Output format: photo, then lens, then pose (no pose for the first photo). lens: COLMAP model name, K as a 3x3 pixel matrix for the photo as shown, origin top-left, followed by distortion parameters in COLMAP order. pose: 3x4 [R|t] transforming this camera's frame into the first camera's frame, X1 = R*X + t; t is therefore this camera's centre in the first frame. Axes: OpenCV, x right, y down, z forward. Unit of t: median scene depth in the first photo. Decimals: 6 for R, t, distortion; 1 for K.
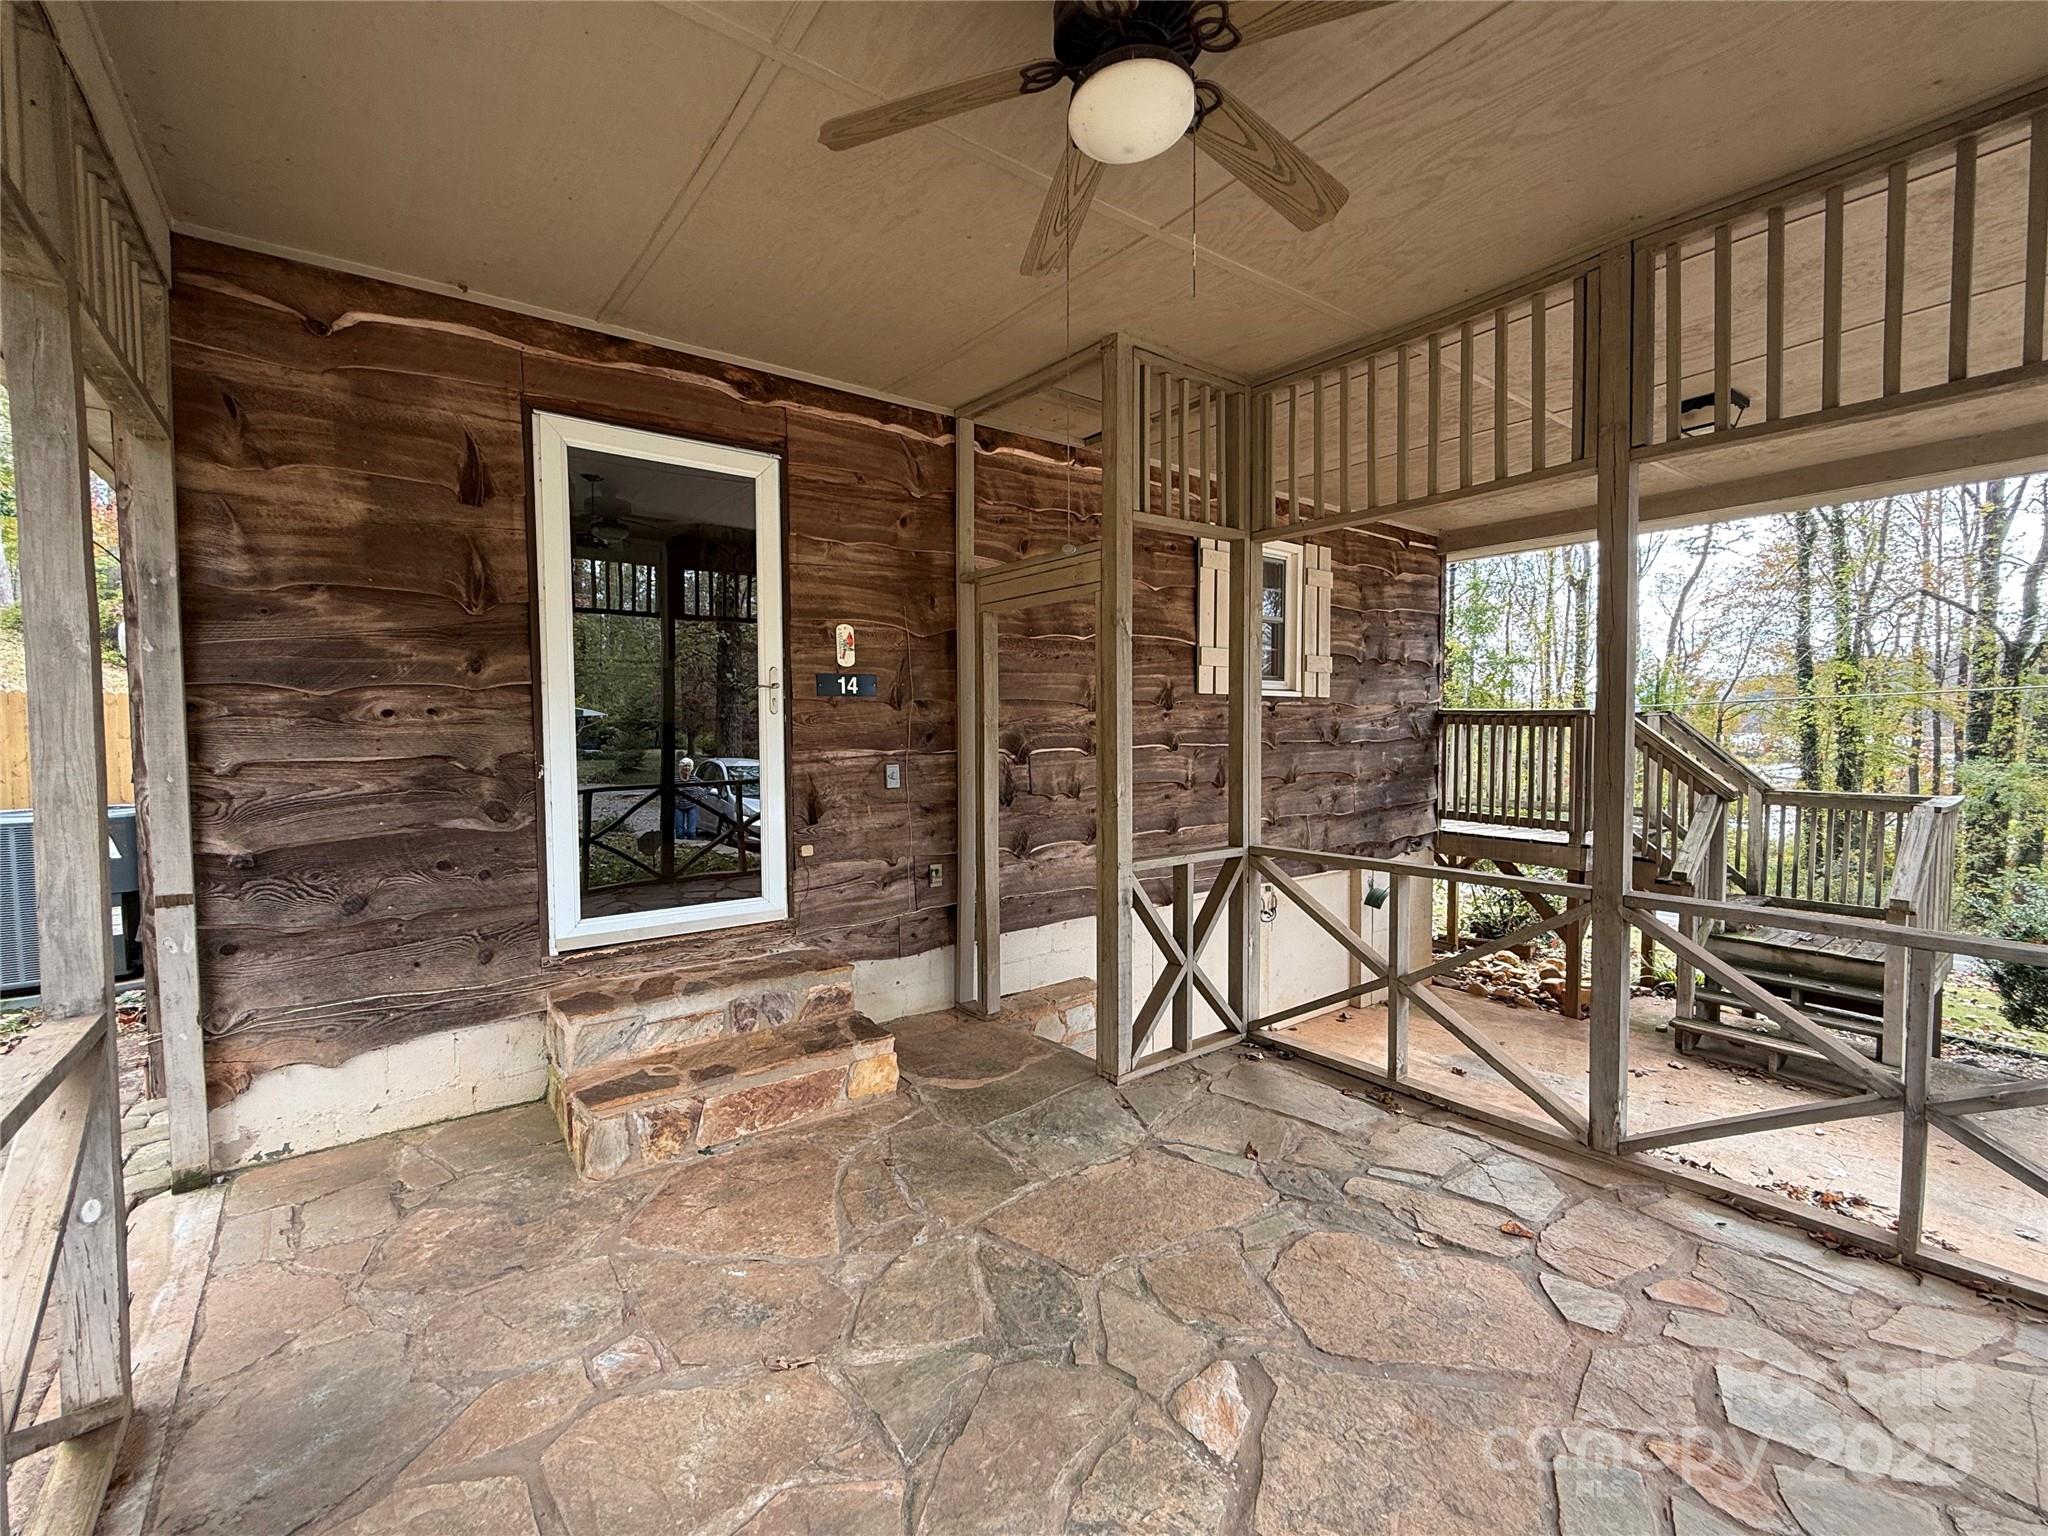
lens RADIAL K [[809.6, 0, 1024.3], [0, 809.6, 769.2], [0, 0, 1]] dist [-0.000905, 0.000044]
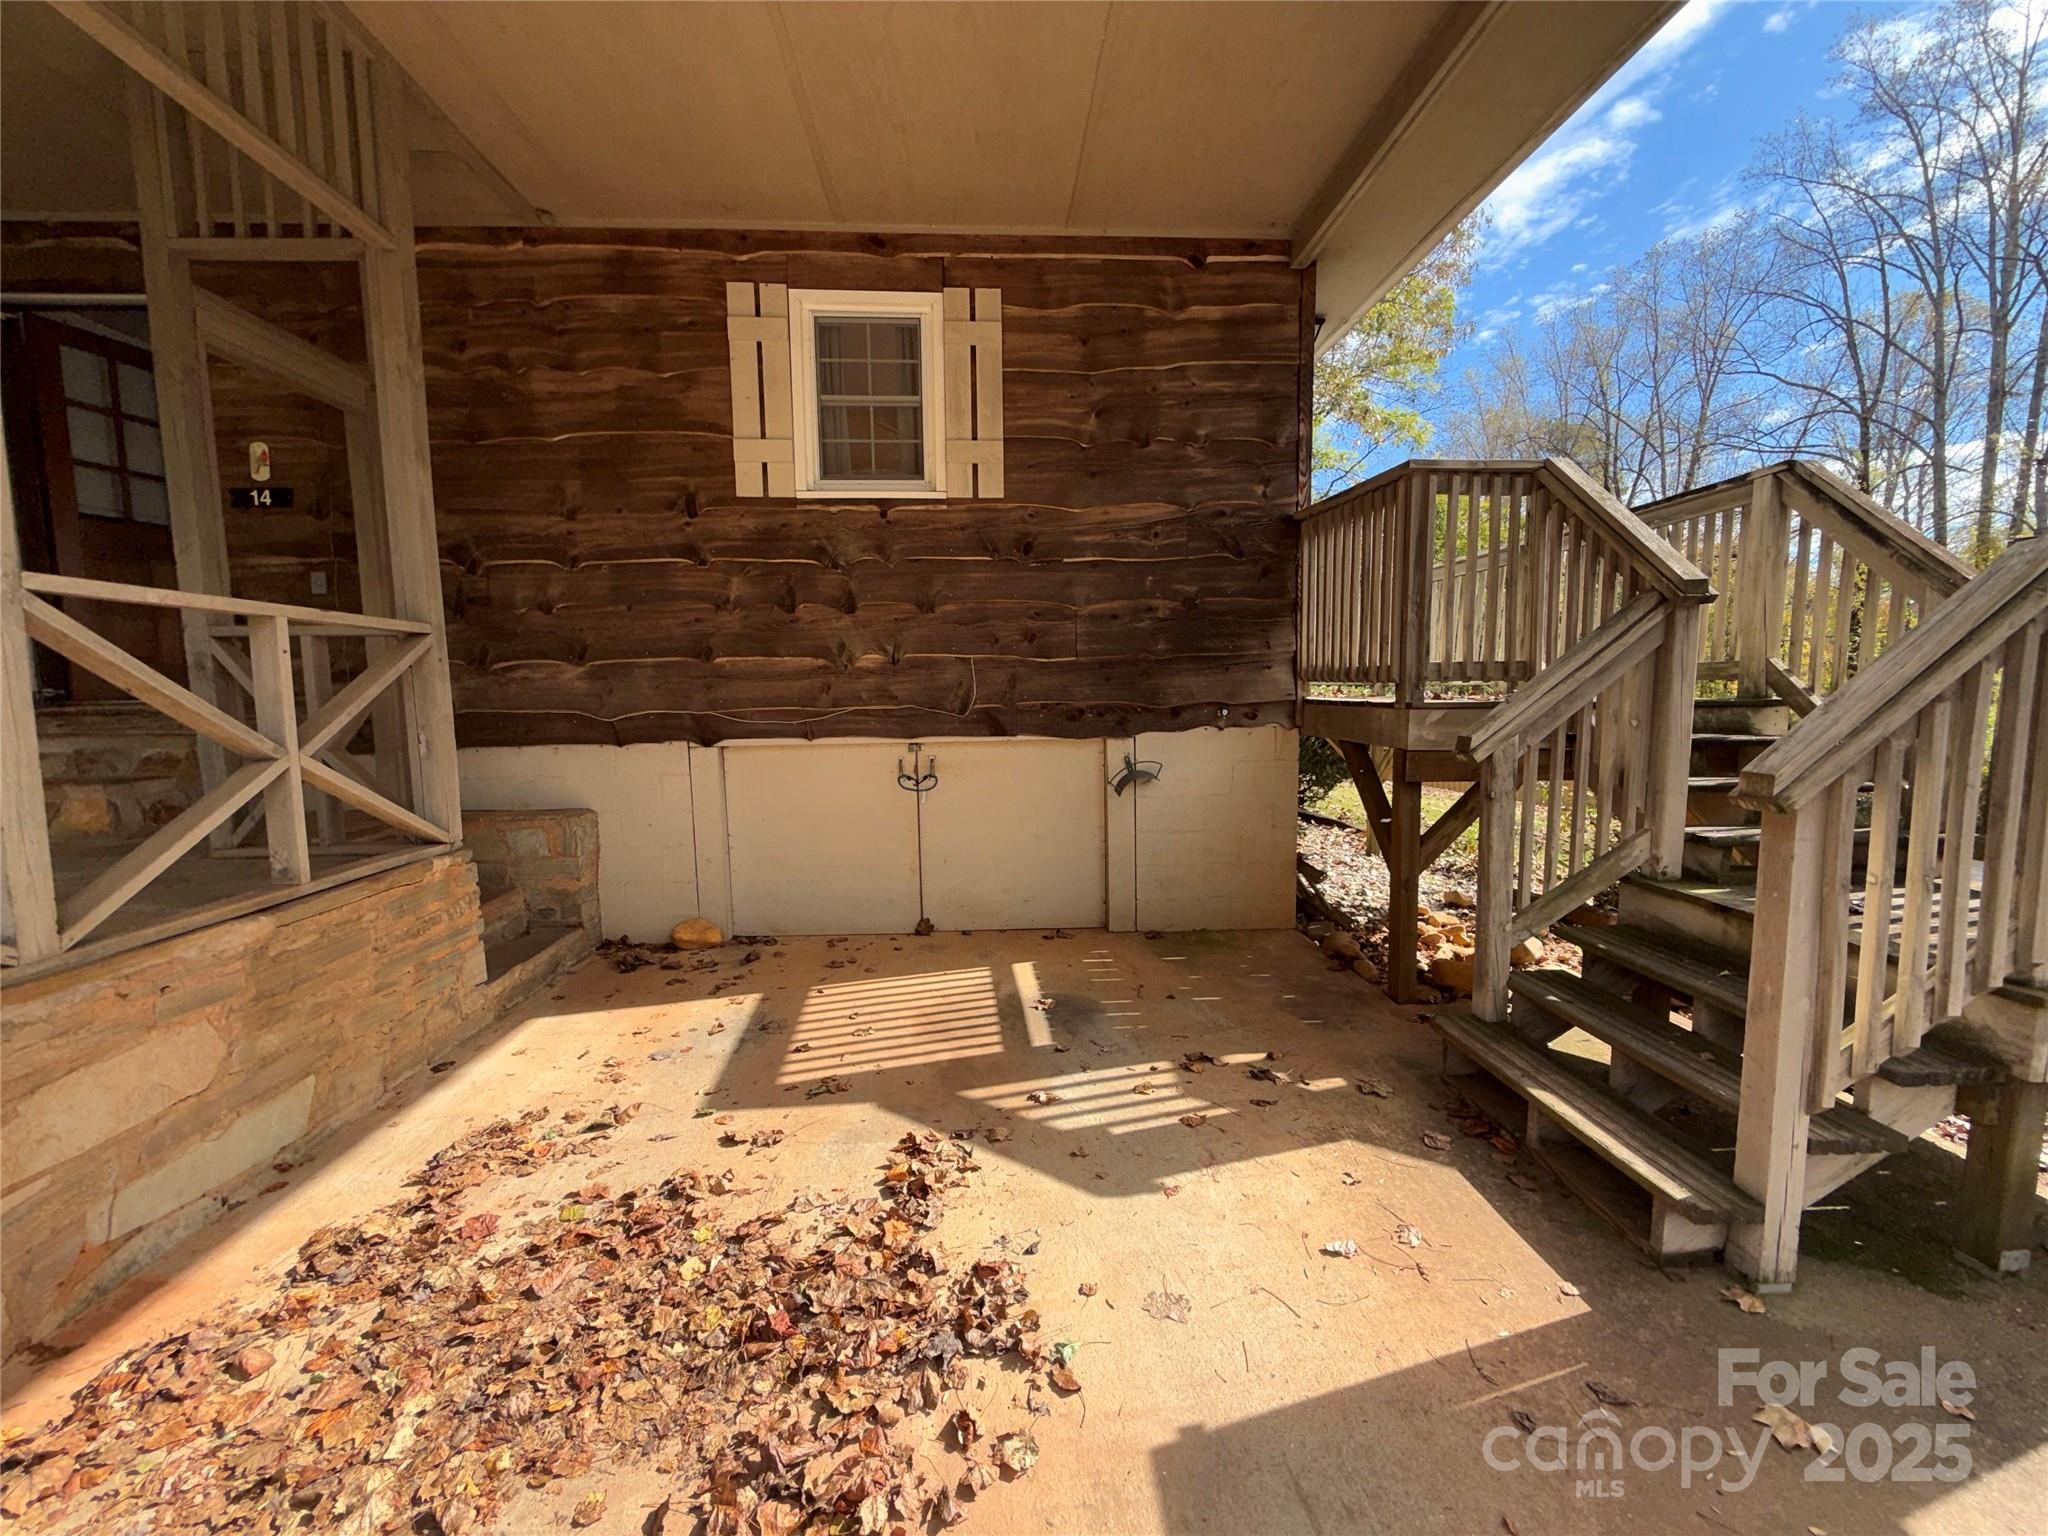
lens RADIAL K [[809.6, 0, 1025.8], [0, 809.6, 763.2], [0, 0, 1]] dist [-0.000905, 0.000044]
pose [[0.850749, 0.046243, -0.523534, 0.846168], [-0.017199, 0.998038, 0.060206, 0.116305], [0.525291, -0.042216, 0.849875, 0.394547]]
